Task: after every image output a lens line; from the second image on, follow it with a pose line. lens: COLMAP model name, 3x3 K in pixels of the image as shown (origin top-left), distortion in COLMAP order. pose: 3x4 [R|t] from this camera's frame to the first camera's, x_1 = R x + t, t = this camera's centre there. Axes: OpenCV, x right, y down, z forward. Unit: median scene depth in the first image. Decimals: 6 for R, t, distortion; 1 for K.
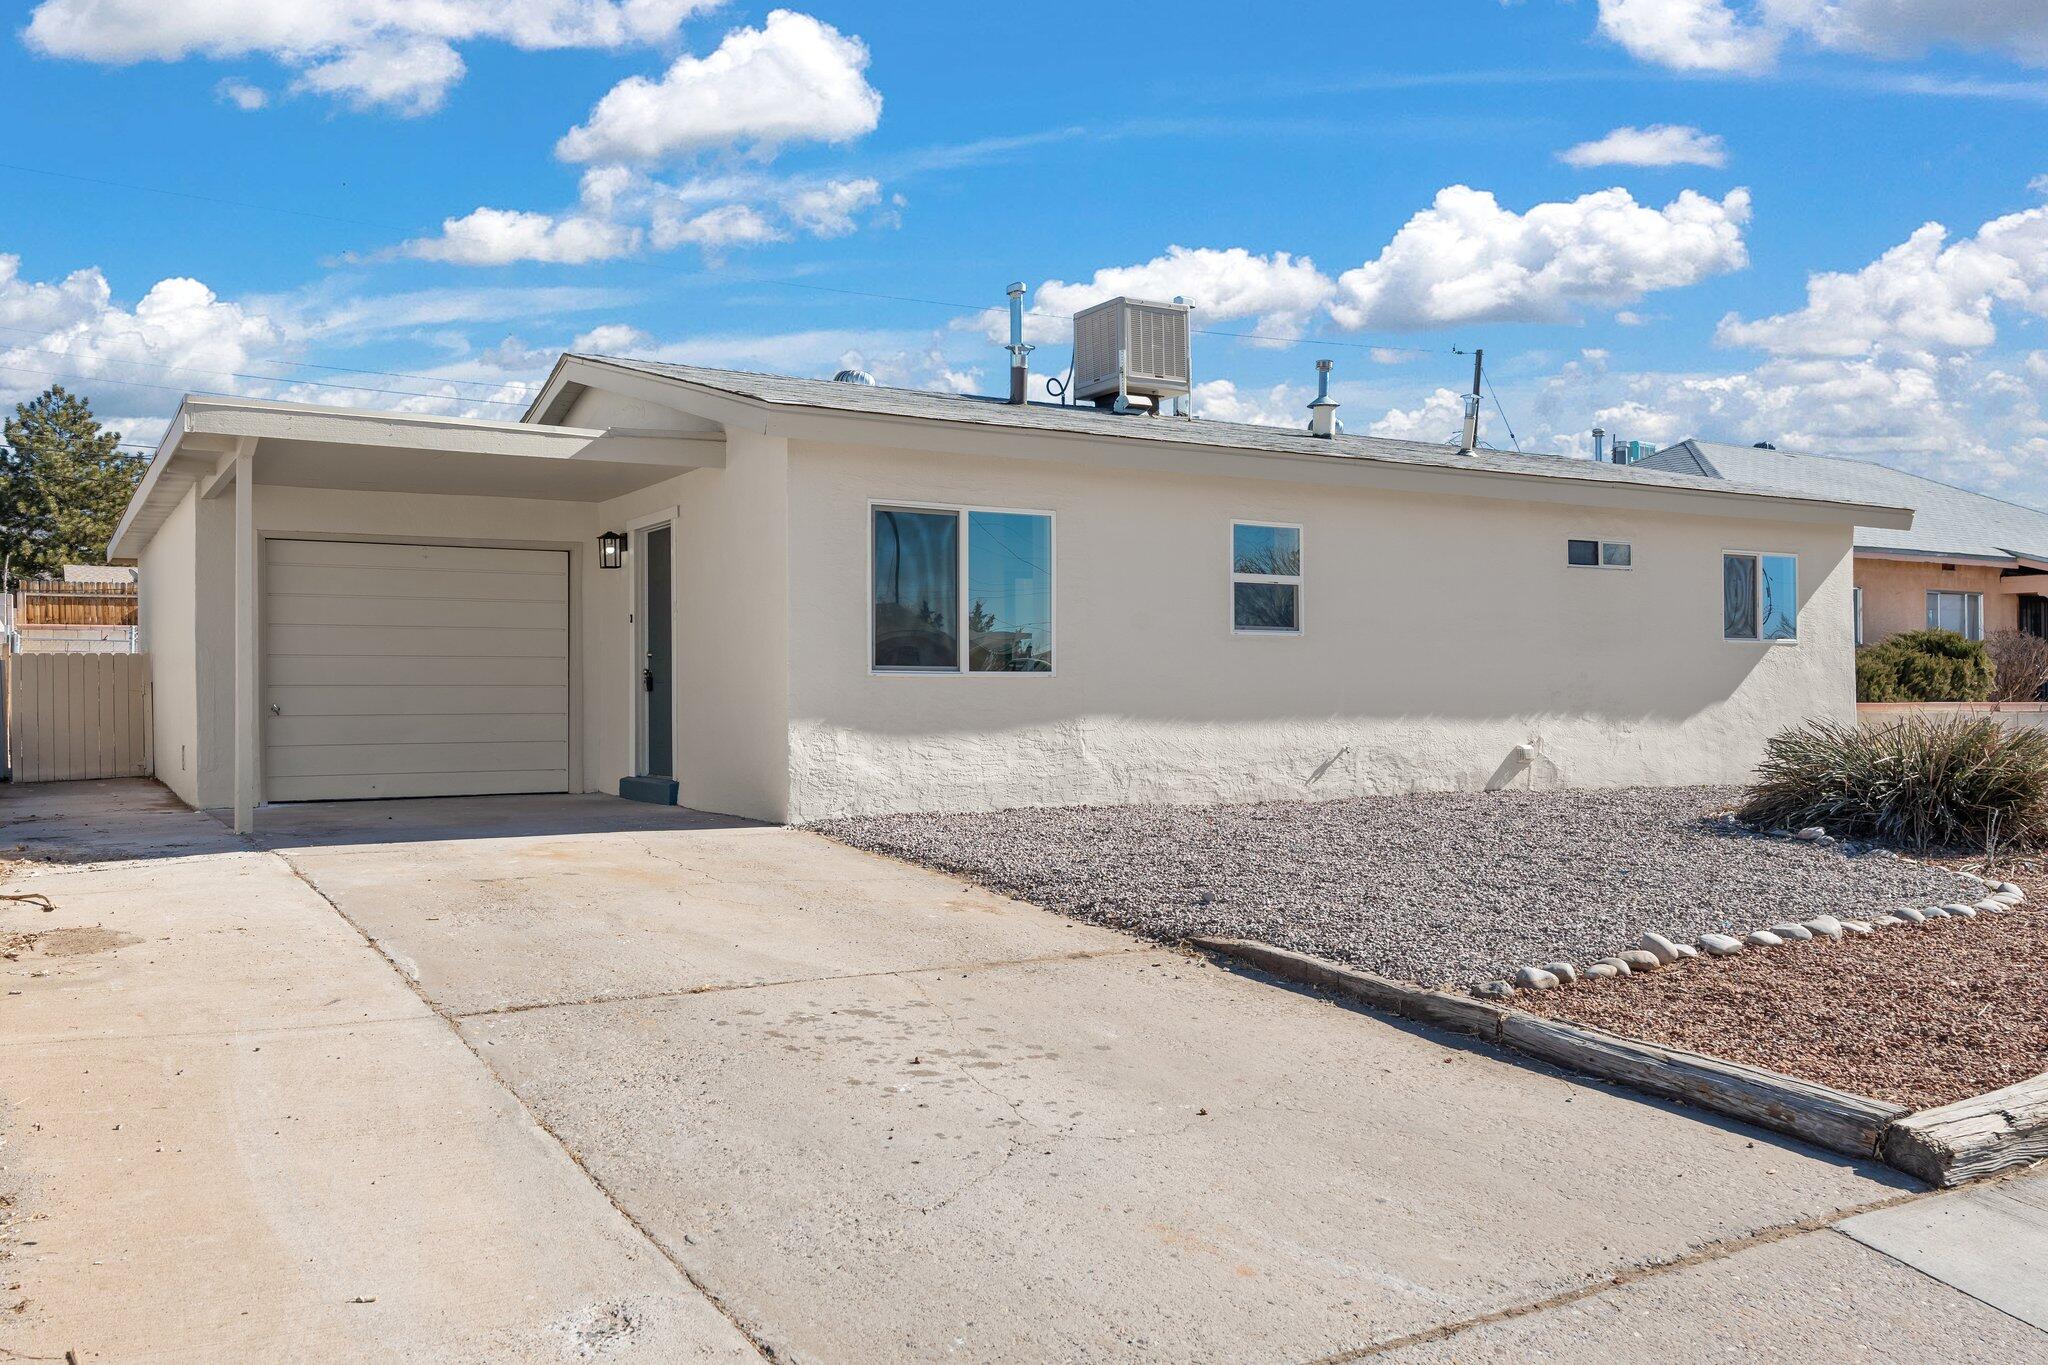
lens RADIAL K [[1687.1, 0, 1022.3], [0, 1687.1, 695.7], [0, 0, 1]] dist [0.006066, 0.003229]
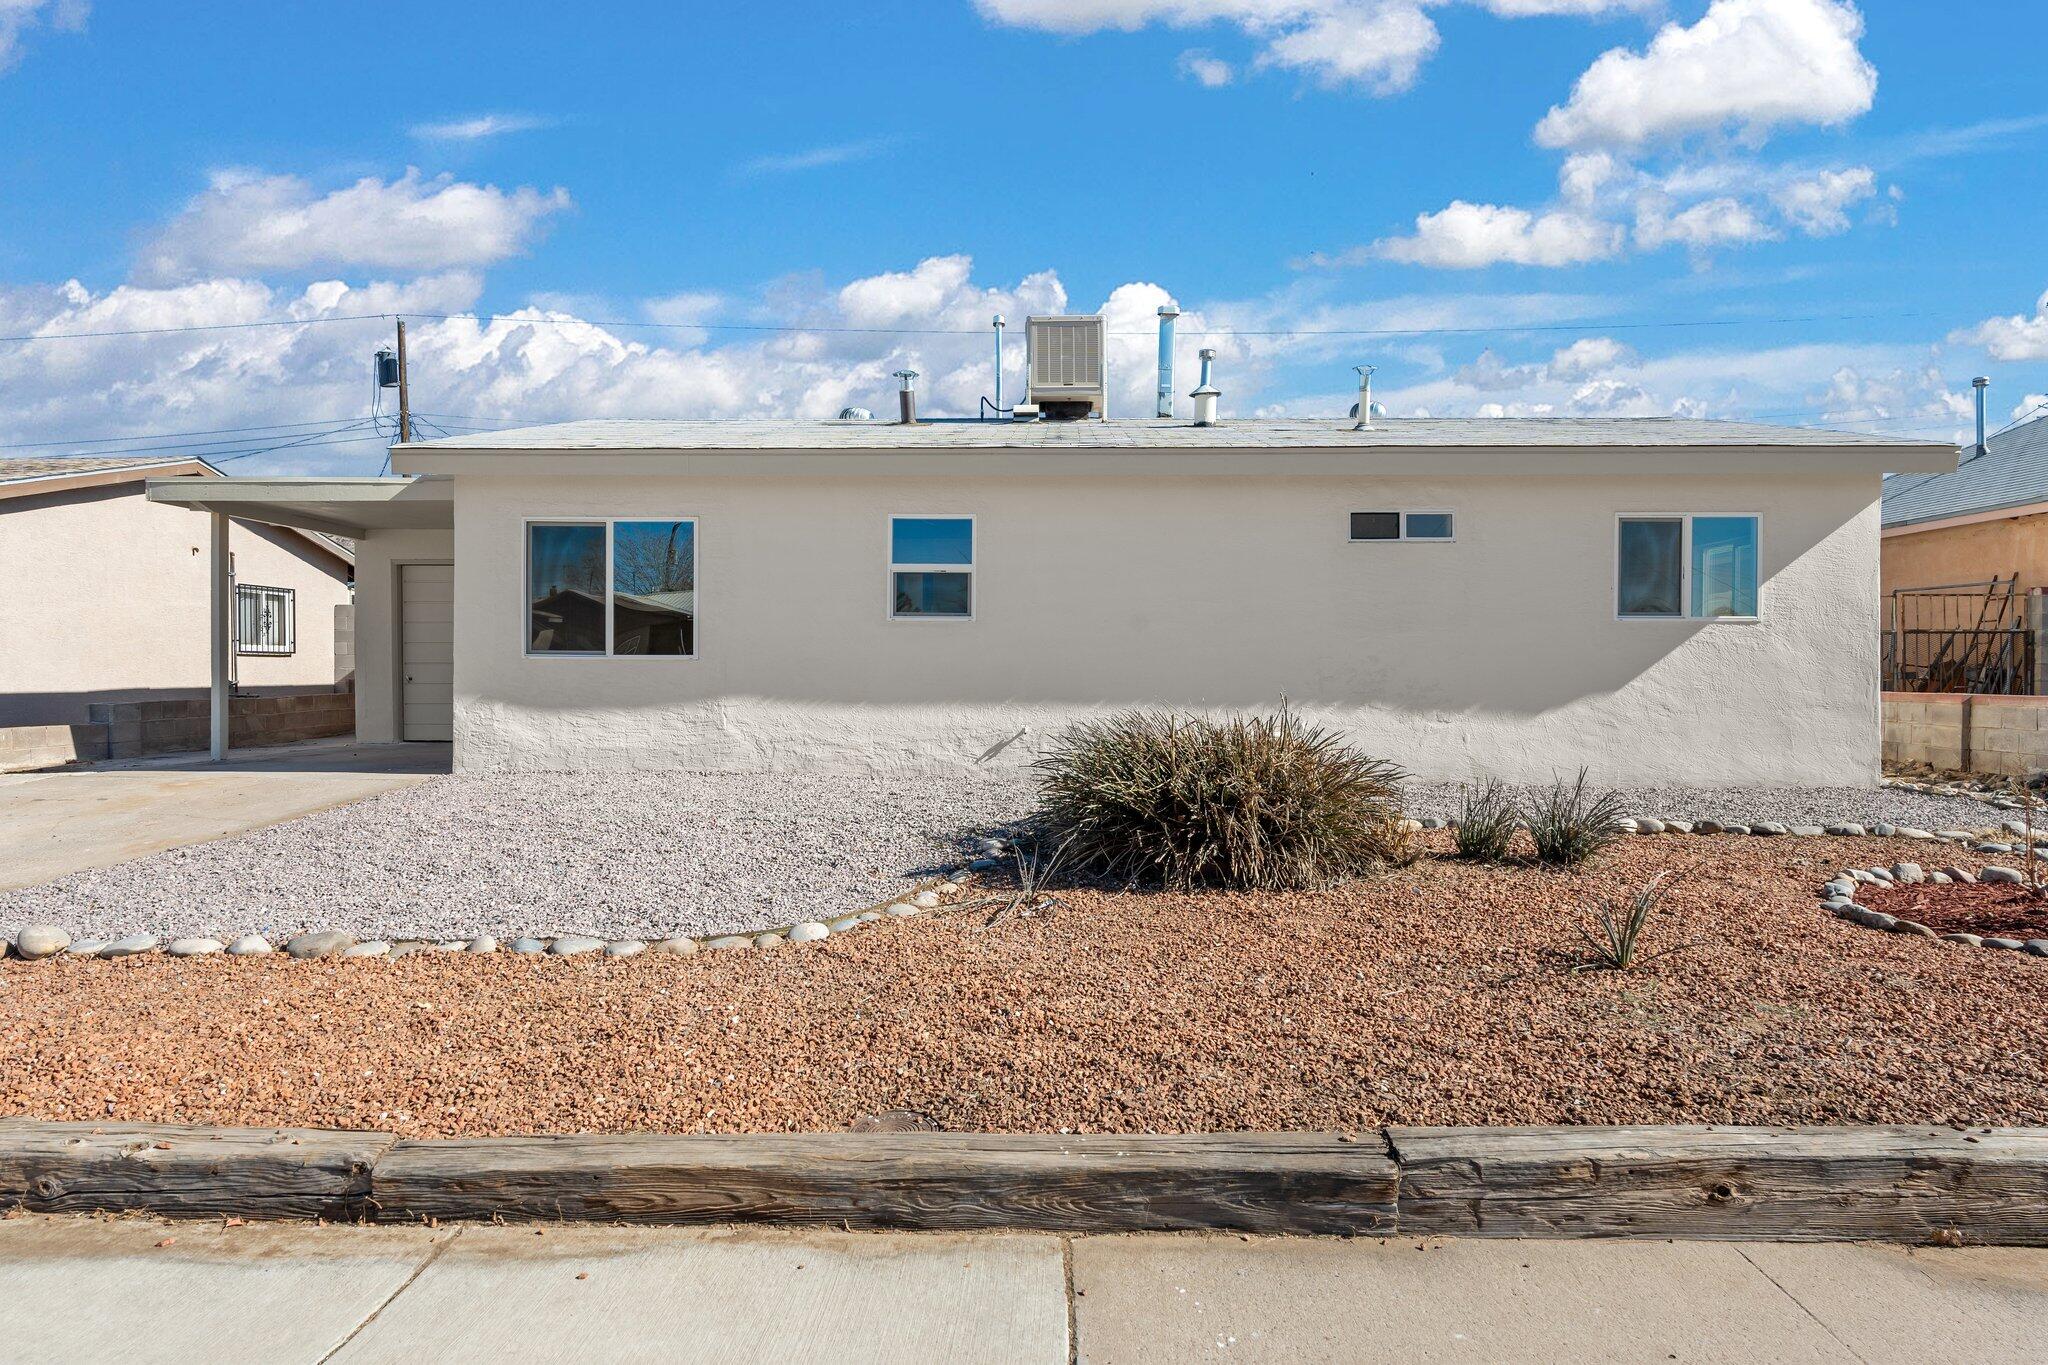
lens RADIAL K [[1285.5, 0, 1023.7], [0, 1285.5, 741.1], [0, 0, 1]] dist [-0.003224, 0.004862]
pose [[0.833045, 0.034188, -0.552148, 0.607642], [-0.008169, 0.998740, 0.049516, -0.000704], [0.553145, -0.036739, 0.832274, 0.333524]]
